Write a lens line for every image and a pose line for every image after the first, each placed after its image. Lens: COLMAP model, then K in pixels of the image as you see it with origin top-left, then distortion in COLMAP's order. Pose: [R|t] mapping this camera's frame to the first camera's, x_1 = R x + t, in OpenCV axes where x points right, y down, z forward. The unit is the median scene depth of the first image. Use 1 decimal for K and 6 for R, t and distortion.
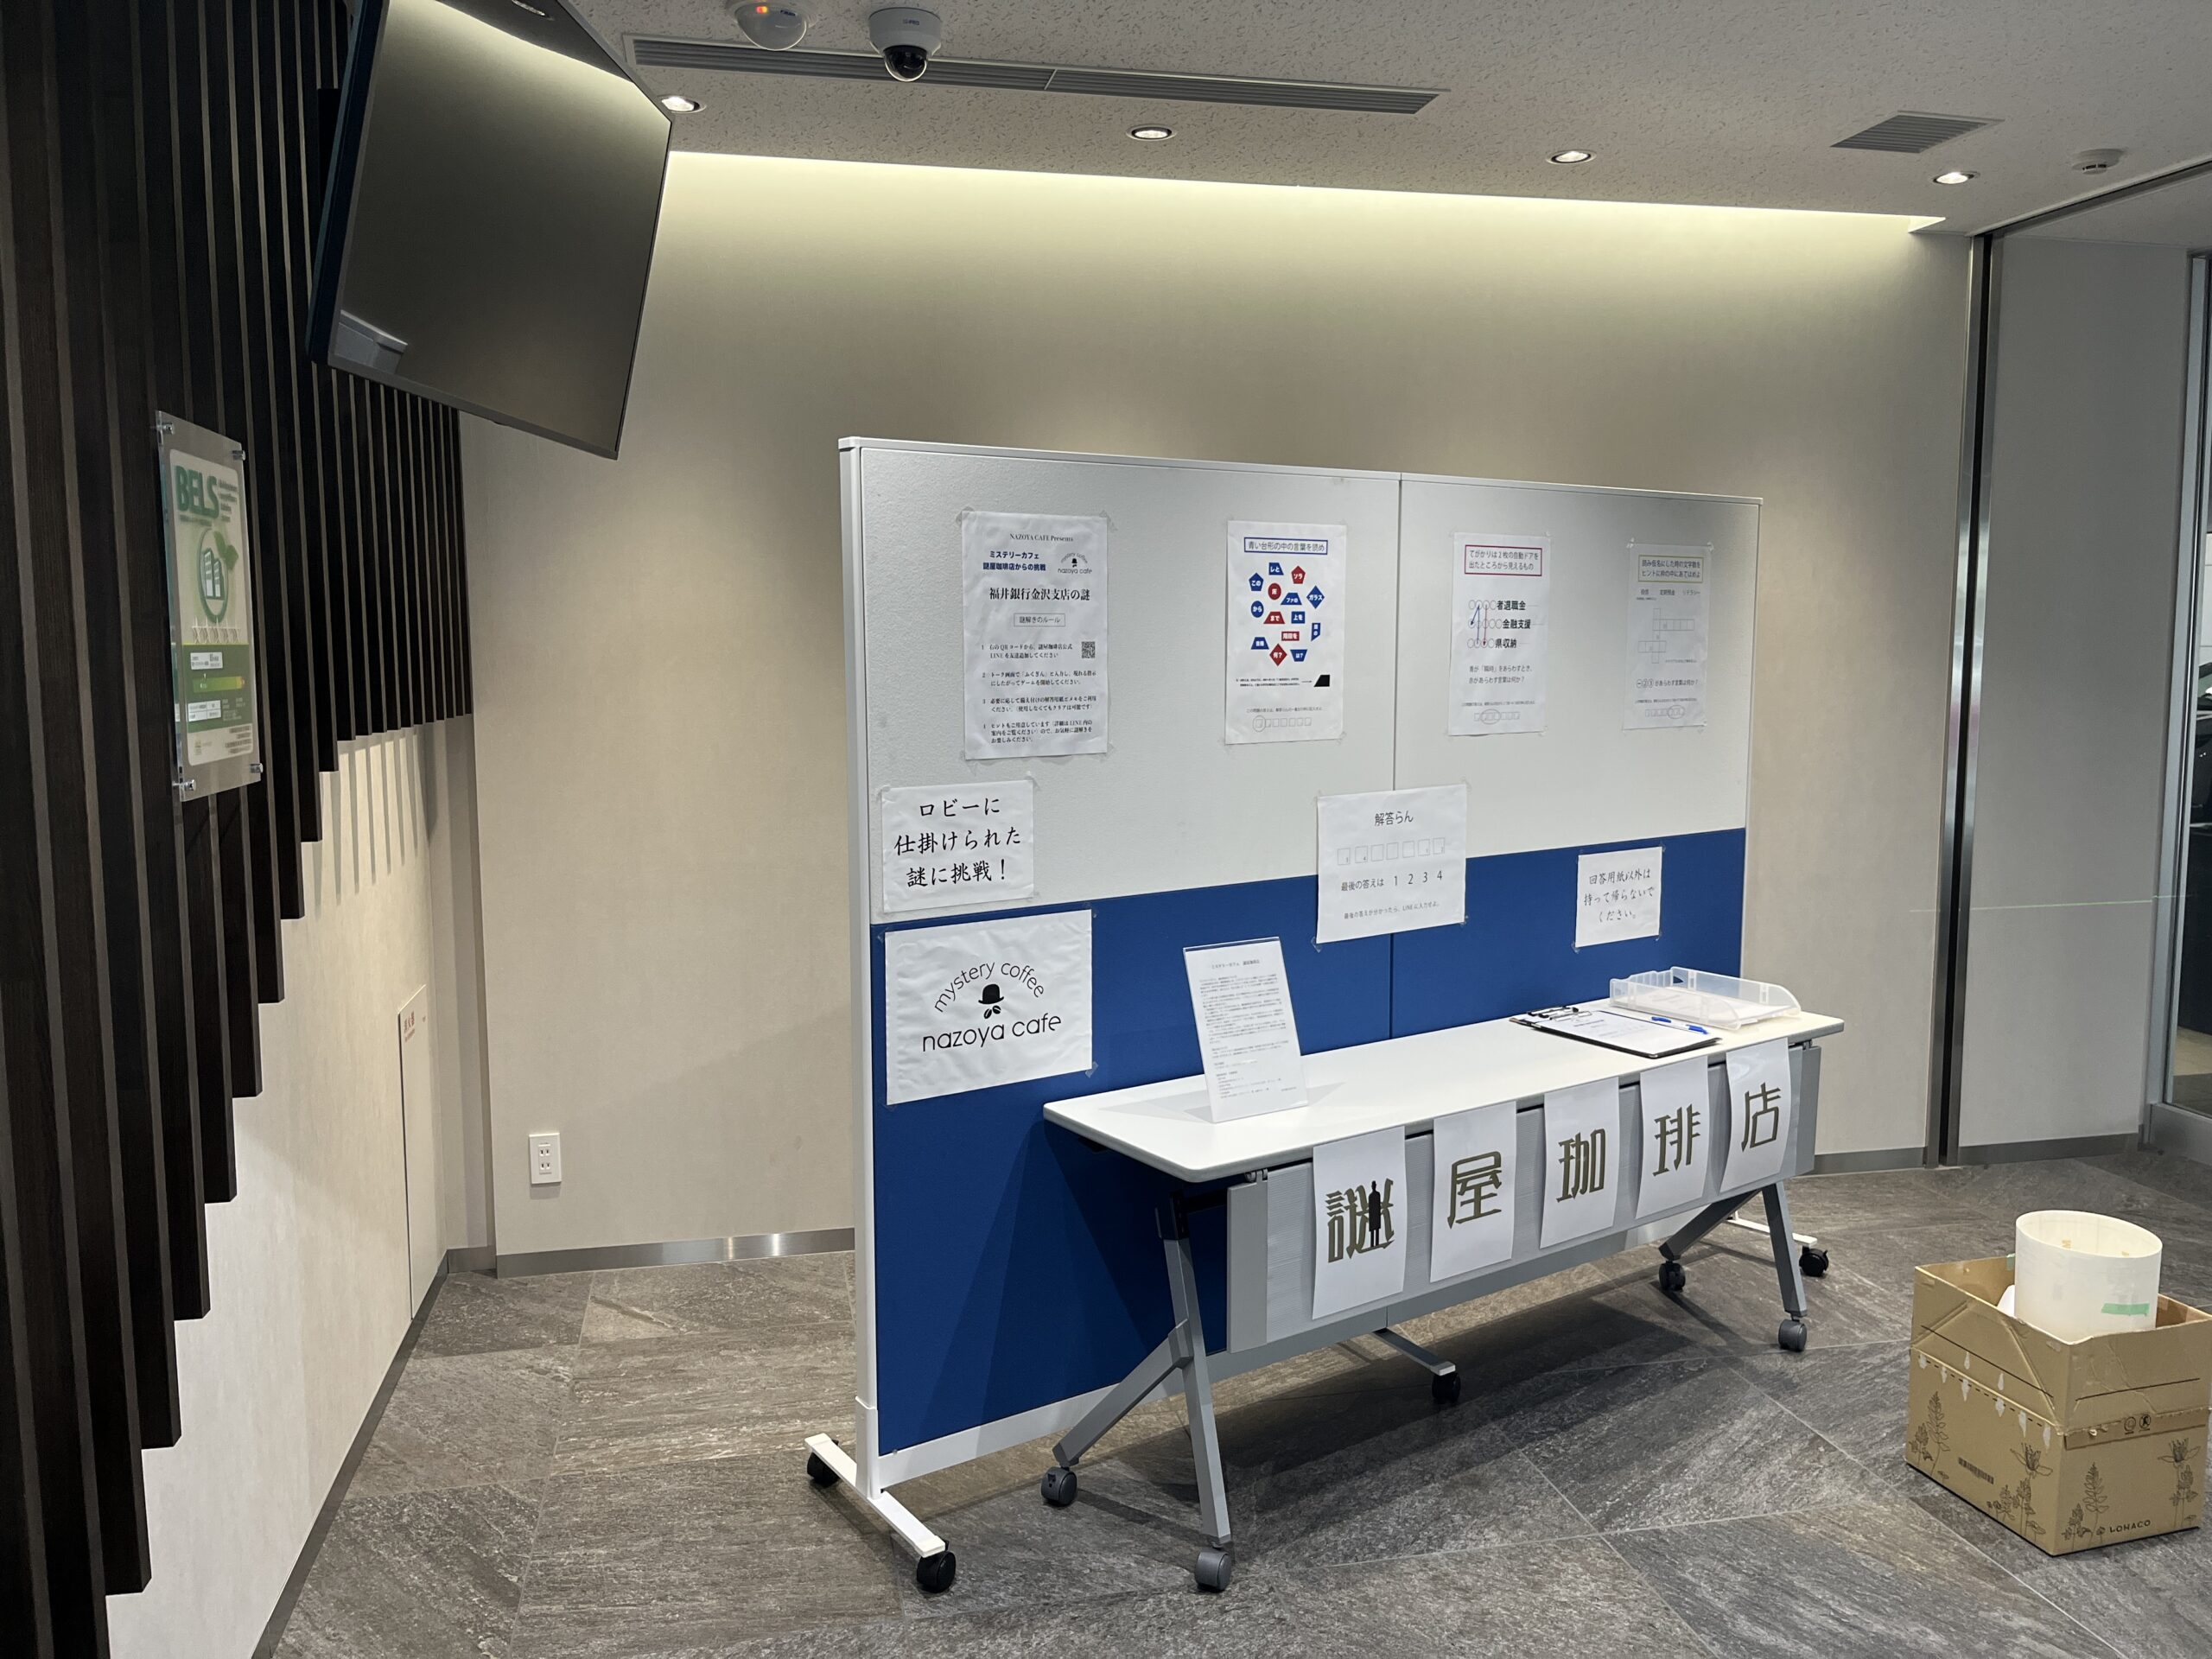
lens RADIAL K [[1720.4, 0, 1104.3], [0, 1720.4, 825.4], [0, 0, 1]] dist [0.027777, -0.016989]
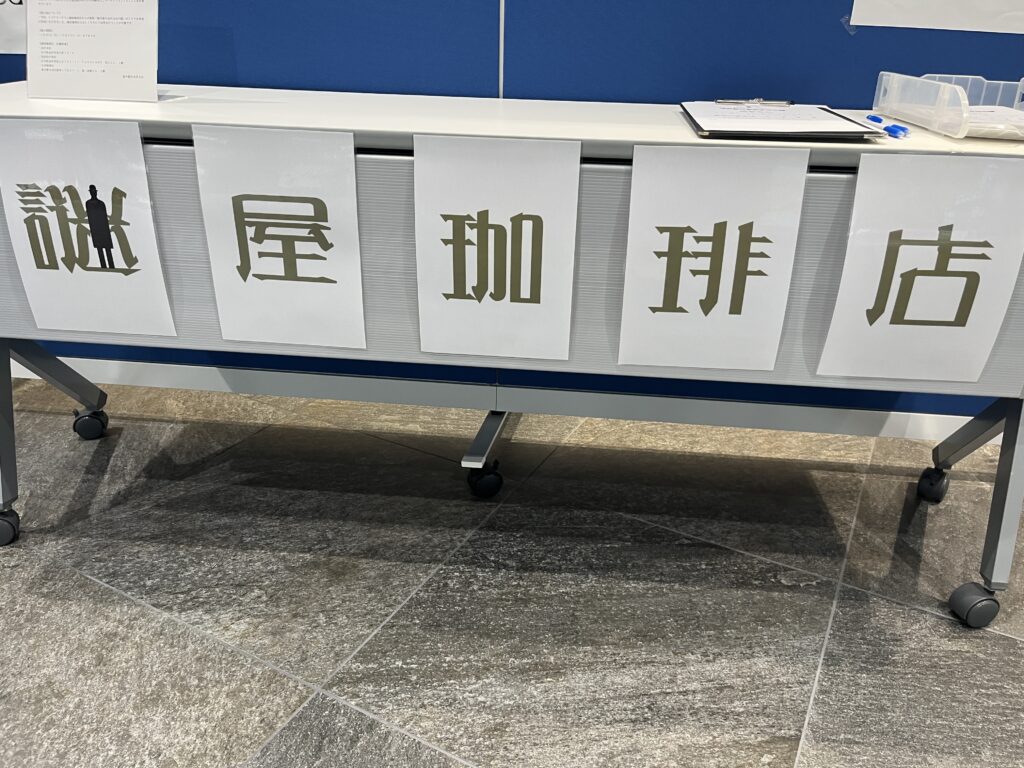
lens RADIAL K [[796.4, 0, 513.7], [0, 796.4, 385.2], [0, 0, 1]] dist [0.027777, -0.016989]
pose [[0.755409, 0.297207, -0.583973, 0.492602], [-0.099878, 0.933030, 0.345657, 0.132566], [0.647597, -0.202787, 0.734504, 0.760916]]
